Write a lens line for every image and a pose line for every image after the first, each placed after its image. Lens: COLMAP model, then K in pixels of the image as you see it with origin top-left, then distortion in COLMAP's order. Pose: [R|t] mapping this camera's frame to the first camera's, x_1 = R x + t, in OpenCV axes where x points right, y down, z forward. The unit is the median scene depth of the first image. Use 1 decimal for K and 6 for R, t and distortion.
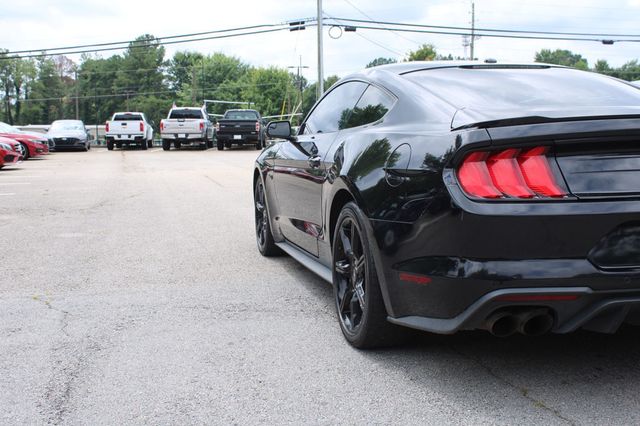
lens RADIAL K [[784.1, 0, 320.0], [0, 784.1, 213.0], [0, 0, 1]] dist [-0.126486, 0.274429]
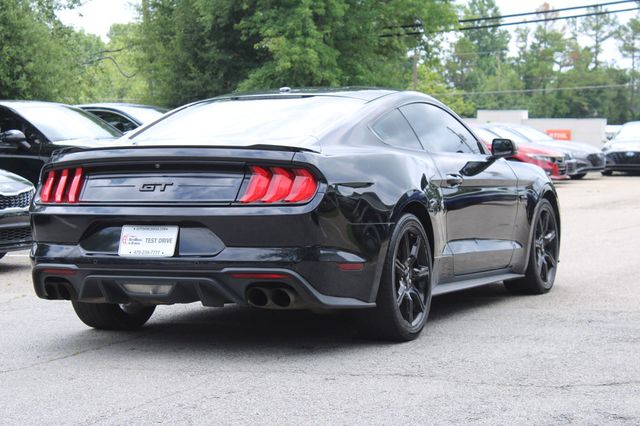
lens RADIAL K [[1559.1, 0, 320.0], [0, 1559.1, 213.0], [0, 0, 1]] dist [0.147026, 0.498612]
pose [[0.799909, 0.033344, -0.599194, 0.158078], [-0.067241, 0.997148, -0.034276, 0.004395], [0.596342, 0.067709, 0.799870, -0.069022]]
